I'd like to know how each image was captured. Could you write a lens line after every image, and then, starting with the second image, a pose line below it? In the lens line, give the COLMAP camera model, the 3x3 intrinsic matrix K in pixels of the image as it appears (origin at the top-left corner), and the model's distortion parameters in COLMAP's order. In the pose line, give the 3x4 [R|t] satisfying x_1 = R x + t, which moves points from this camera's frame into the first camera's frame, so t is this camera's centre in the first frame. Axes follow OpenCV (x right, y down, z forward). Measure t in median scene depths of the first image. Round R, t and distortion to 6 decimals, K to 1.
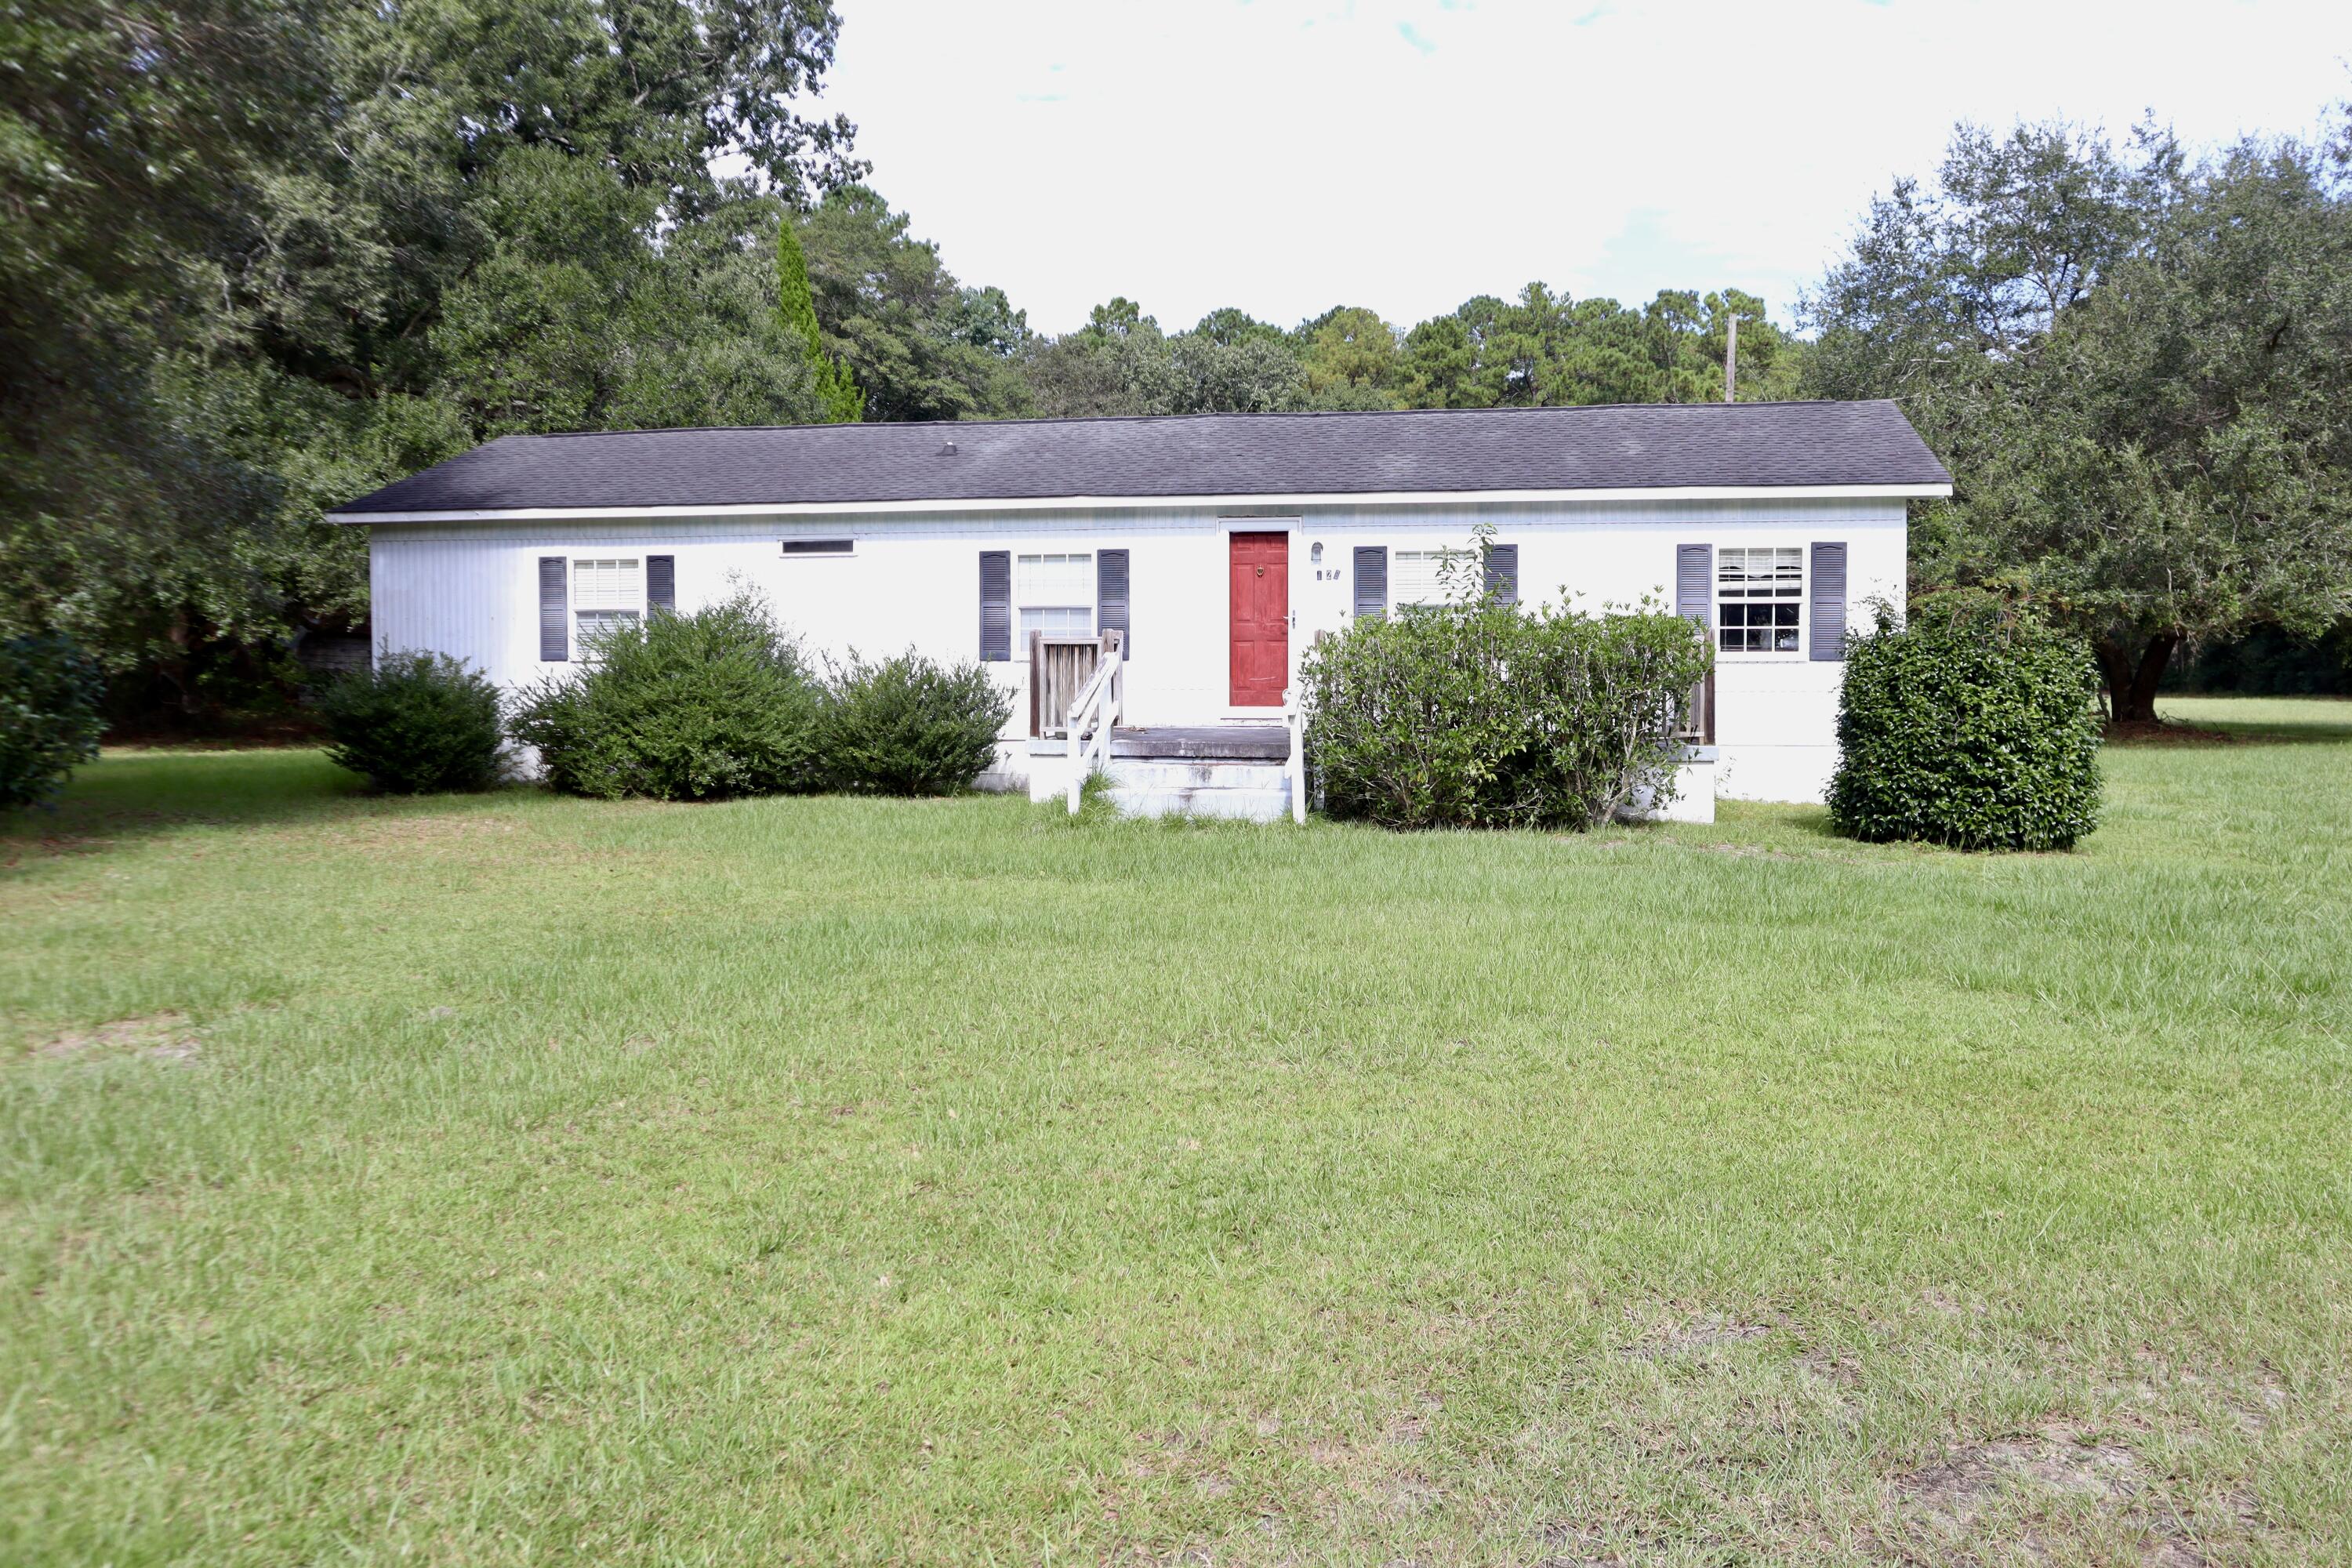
lens RADIAL K [[2570.3, 0, 1176.0], [0, 2570.3, 784.0], [0, 0, 1]] dist [0.001857, 0.000740]
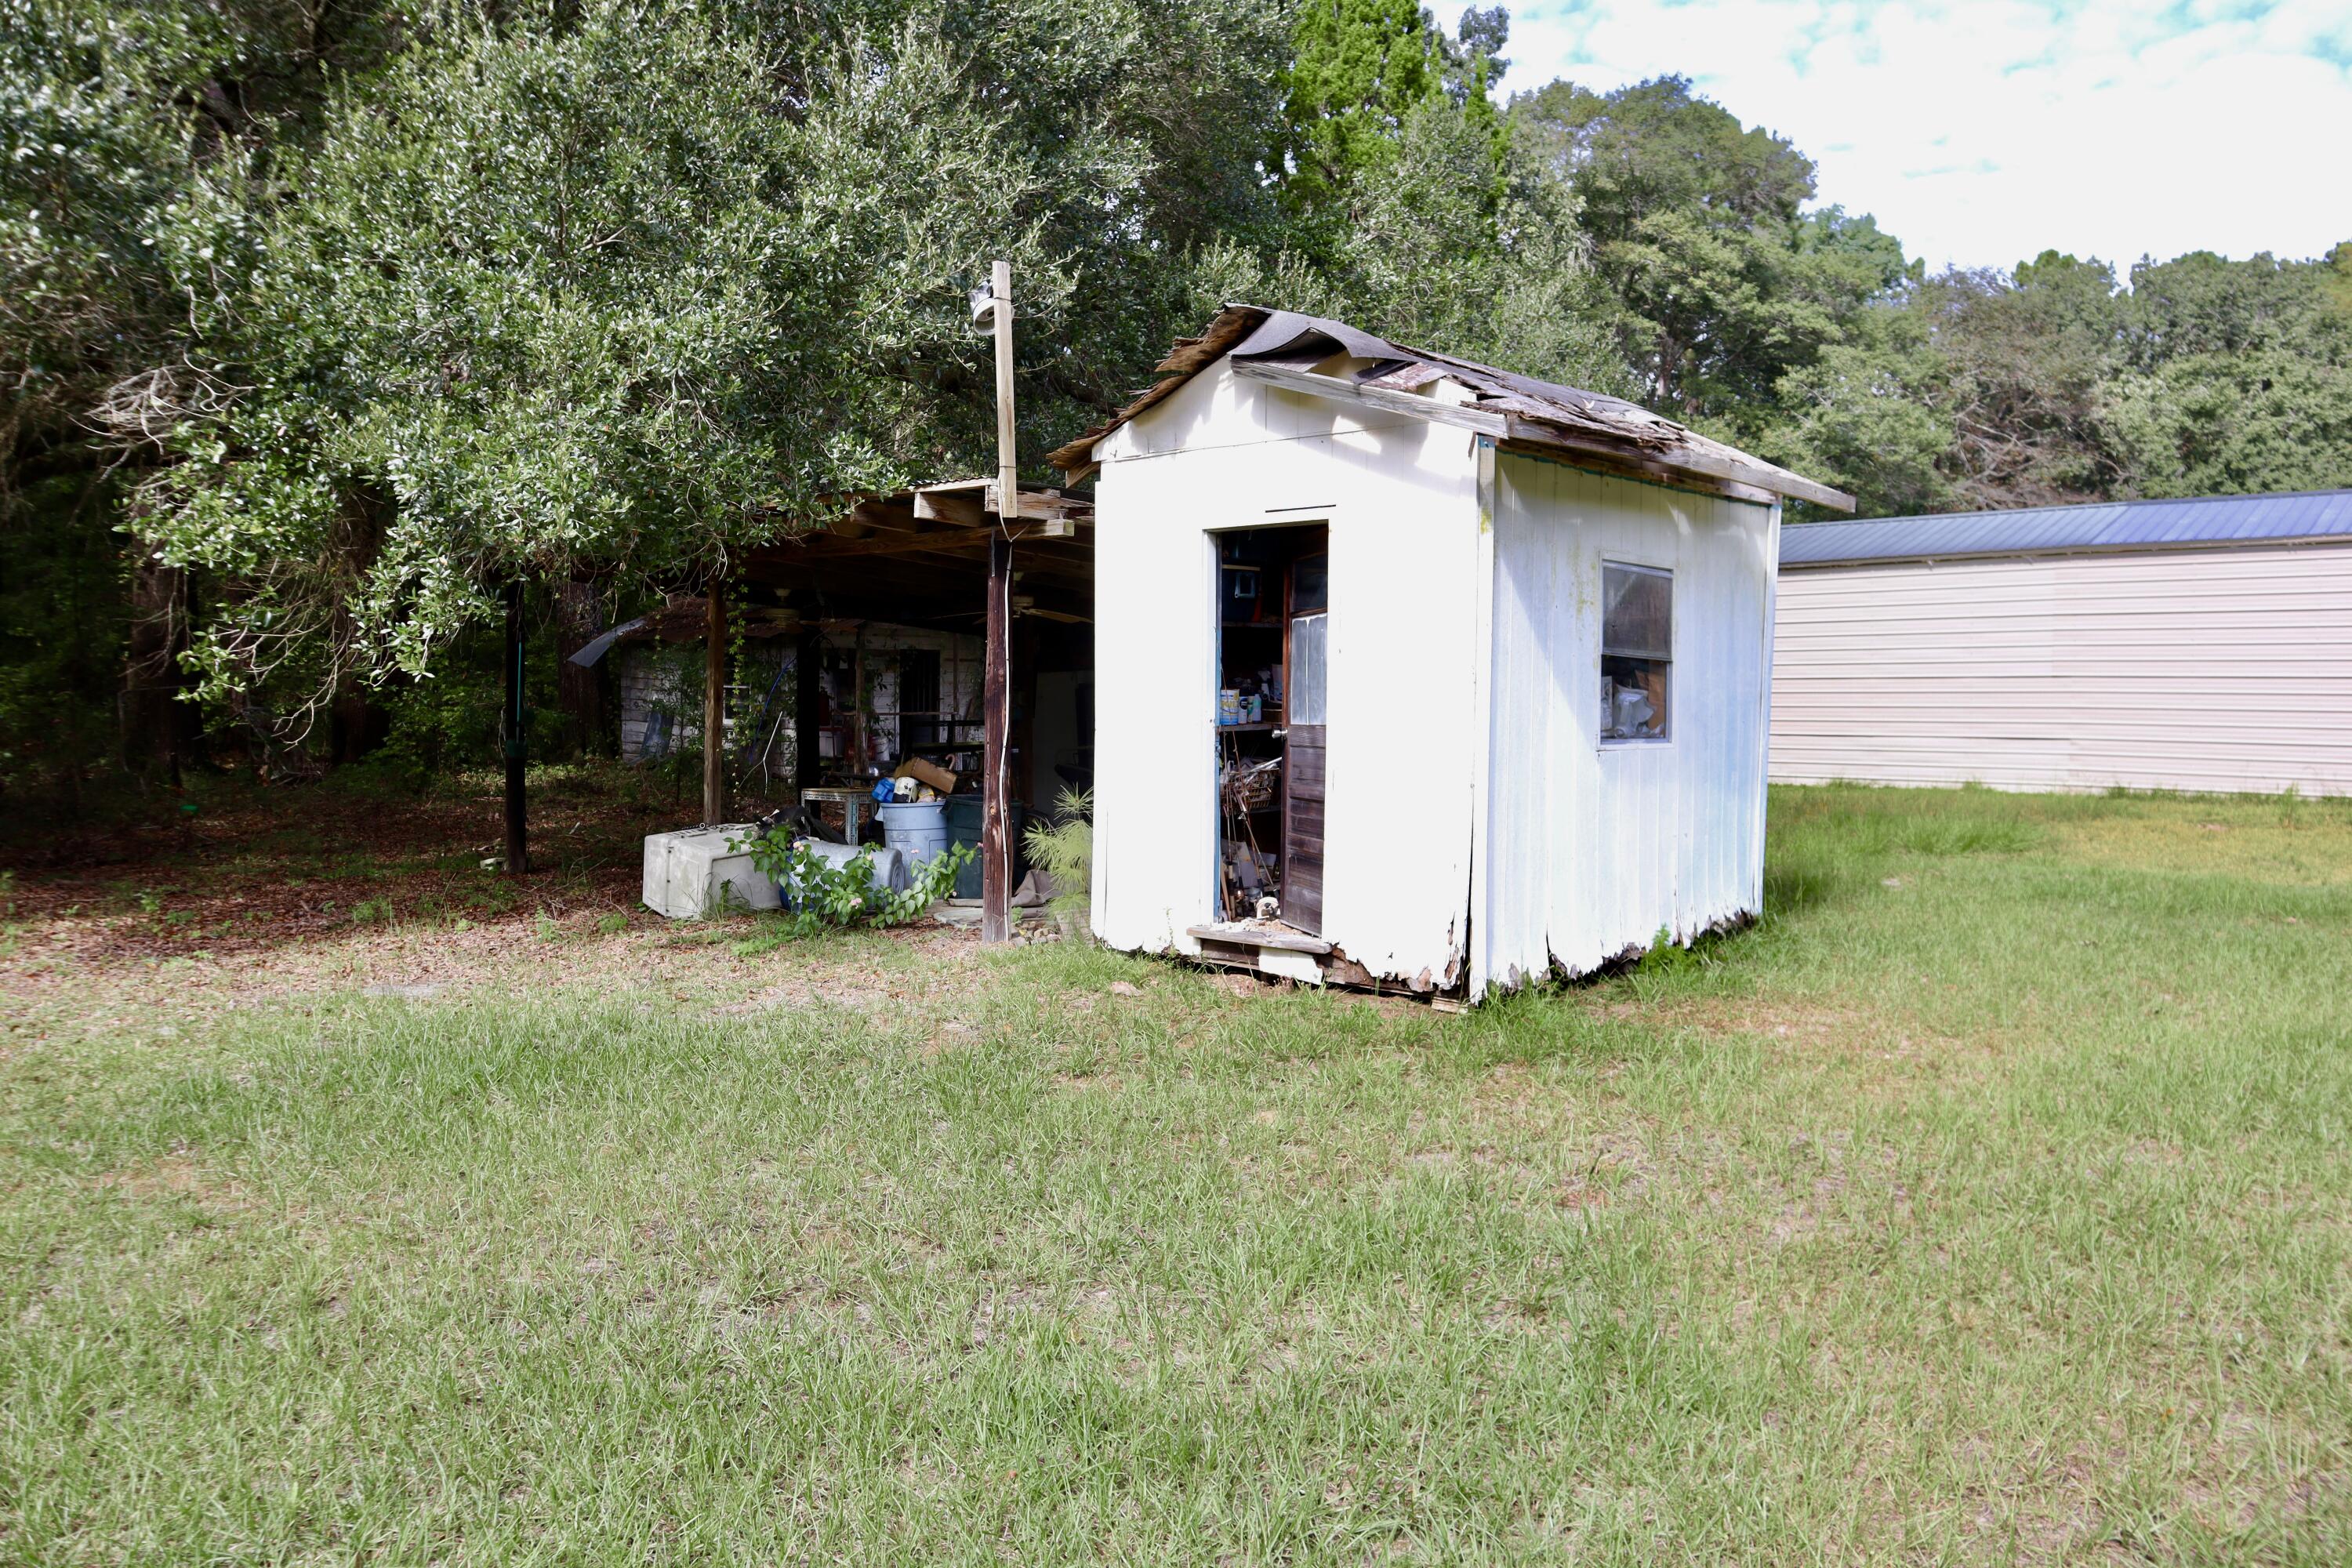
lens RADIAL K [[1621.9, 0, 1182.1], [0, 1621.9, 772.3], [0, 0, 1]] dist [-0.123273, 0.079296]
pose [[0.873939, 0.020221, -0.485615, -0.019817], [-0.016262, 0.999791, 0.012365, -0.024377], [0.485764, -0.002910, 0.874085, 0.469576]]
